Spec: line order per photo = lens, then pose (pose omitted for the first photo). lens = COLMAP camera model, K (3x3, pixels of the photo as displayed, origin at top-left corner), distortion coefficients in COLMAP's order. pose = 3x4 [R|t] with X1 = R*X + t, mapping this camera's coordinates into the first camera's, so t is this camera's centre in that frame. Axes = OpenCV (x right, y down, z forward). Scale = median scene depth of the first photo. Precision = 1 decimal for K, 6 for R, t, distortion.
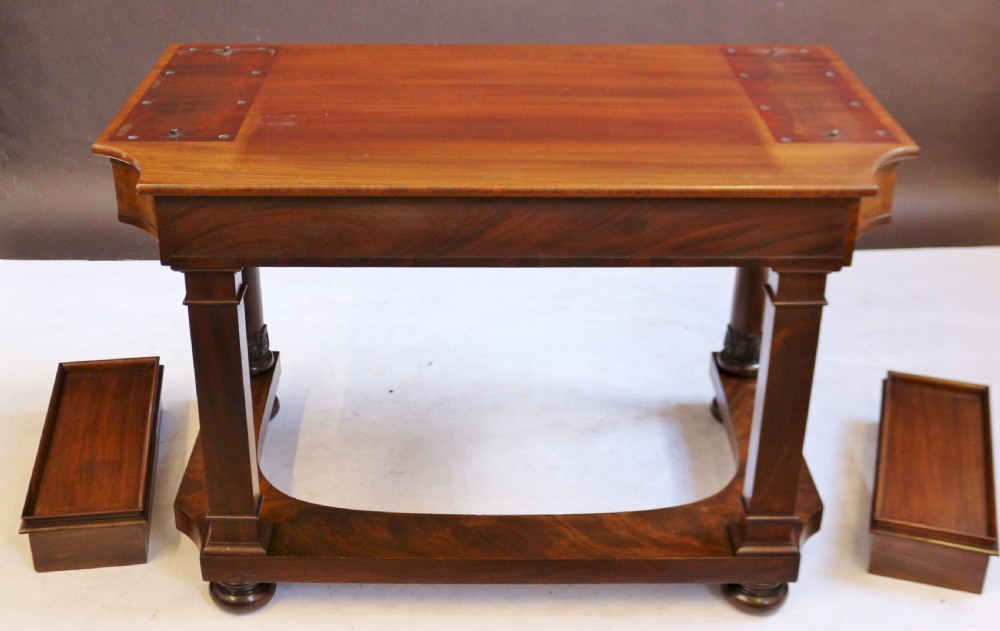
lens RADIAL K [[1290.4, 0, 473.7], [0, 1290.4, 239.1], [0, 0, 1]] dist [-0.150873, 0.057260]
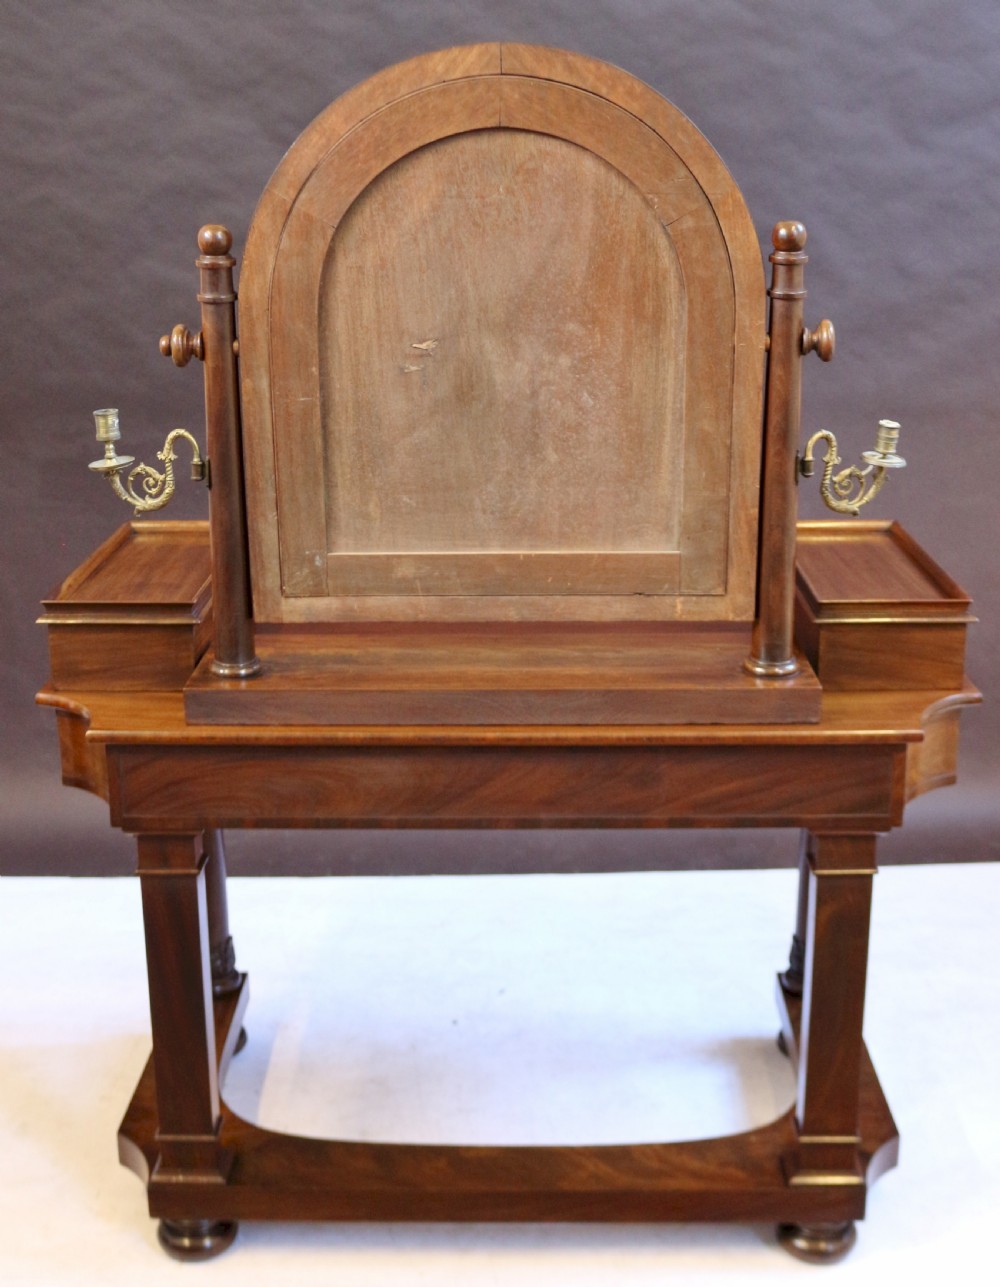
lens RADIAL K [[1716.9, 0, 500.0], [0, 1716.9, 643.5], [0, 0, 1]] dist [-0.161176, 0.047455]
pose [[0.999946, -0.003178, -0.009929, 0.032495], [0.001670, 0.988934, -0.148348, 0.065734], [0.010290, 0.148323, 0.988885, -0.160067]]
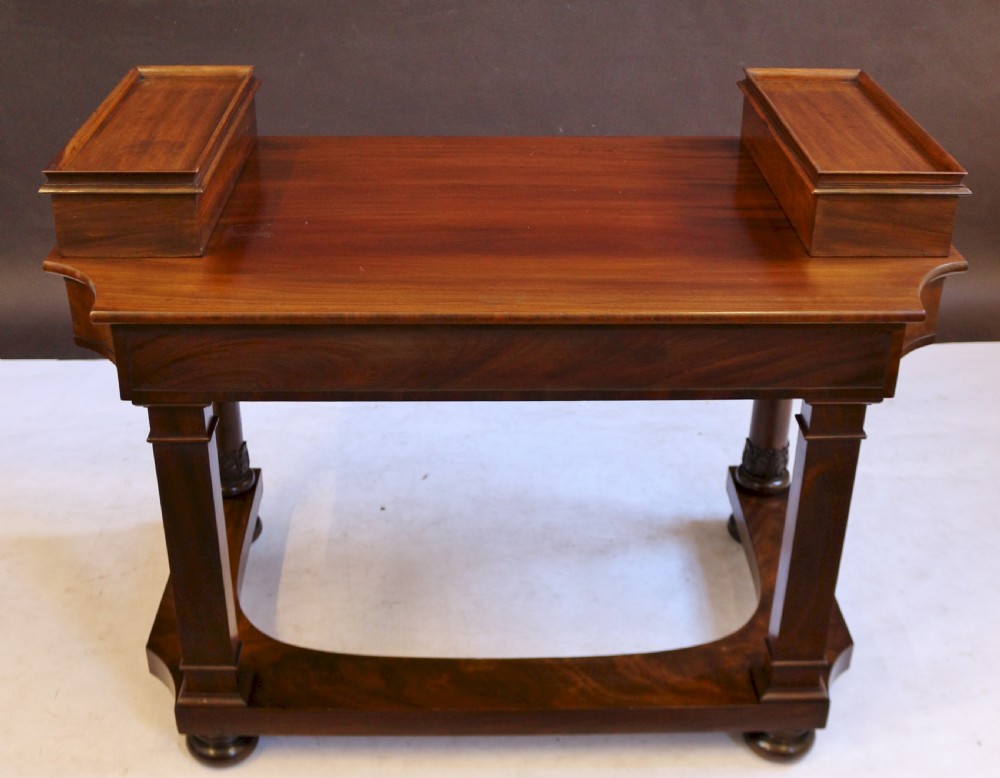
lens RADIAL K [[1334.0, 0, 500.0], [0, 1334.0, 389.0], [0, 0, 1]] dist [-0.161176, 0.047455]
pose [[0.999739, -0.005350, 0.022229, -0.001386], [0.004027, 0.998240, 0.059172, -0.038226], [-0.022506, -0.059067, 0.998000, 0.077073]]
